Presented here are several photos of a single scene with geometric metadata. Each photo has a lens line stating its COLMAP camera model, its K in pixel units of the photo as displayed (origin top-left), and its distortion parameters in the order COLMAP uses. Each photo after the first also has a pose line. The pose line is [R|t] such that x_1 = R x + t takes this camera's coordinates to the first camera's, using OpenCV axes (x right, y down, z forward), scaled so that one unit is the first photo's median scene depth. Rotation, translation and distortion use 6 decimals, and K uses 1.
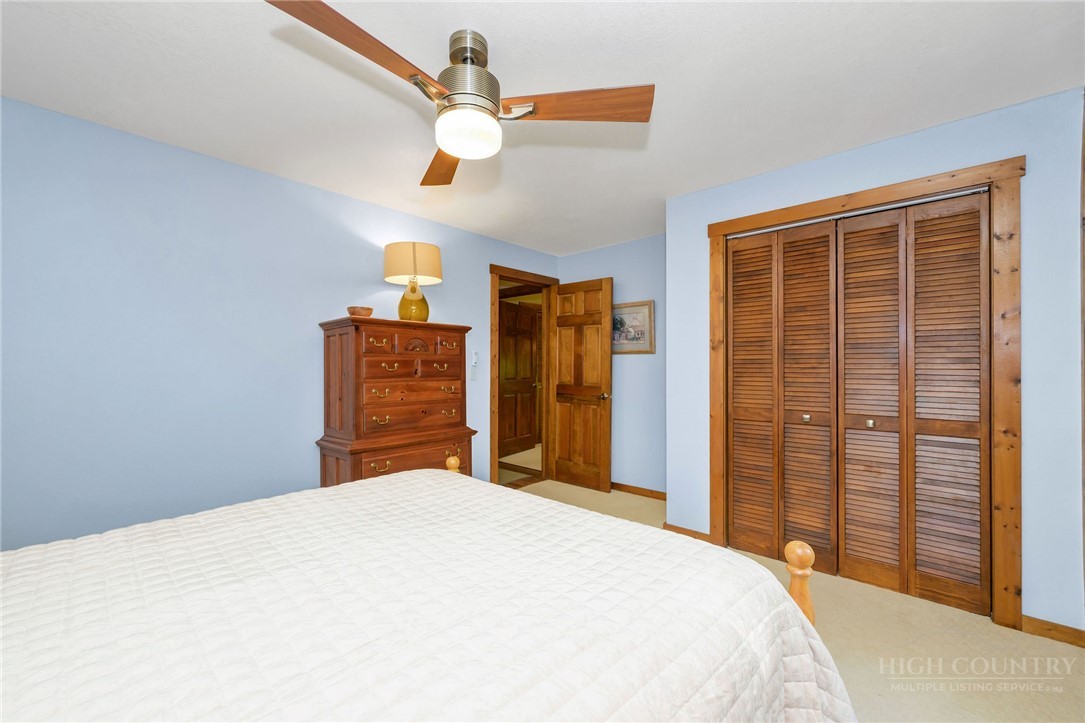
lens RADIAL K [[432.1, 0, 535.7], [0, 432.1, 363.4], [0, 0, 1]] dist [-0.000506, -0.000088]
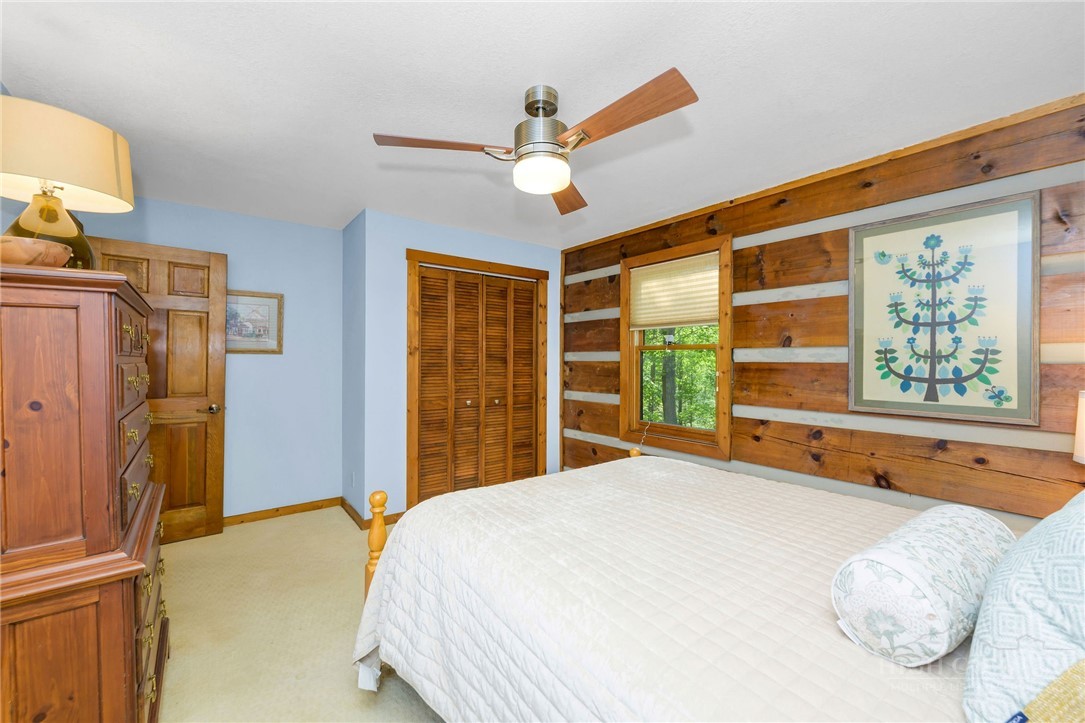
lens RADIAL K [[432.1, 0, 535.7], [0, 432.1, 363.4], [0, 0, 1]] dist [-0.000506, -0.000088]
pose [[0.177951, -0.009654, 0.983992, -0.753790], [-0.010206, 0.999880, 0.011656, -0.027852], [-0.983986, -0.012116, 0.177832, 0.483201]]
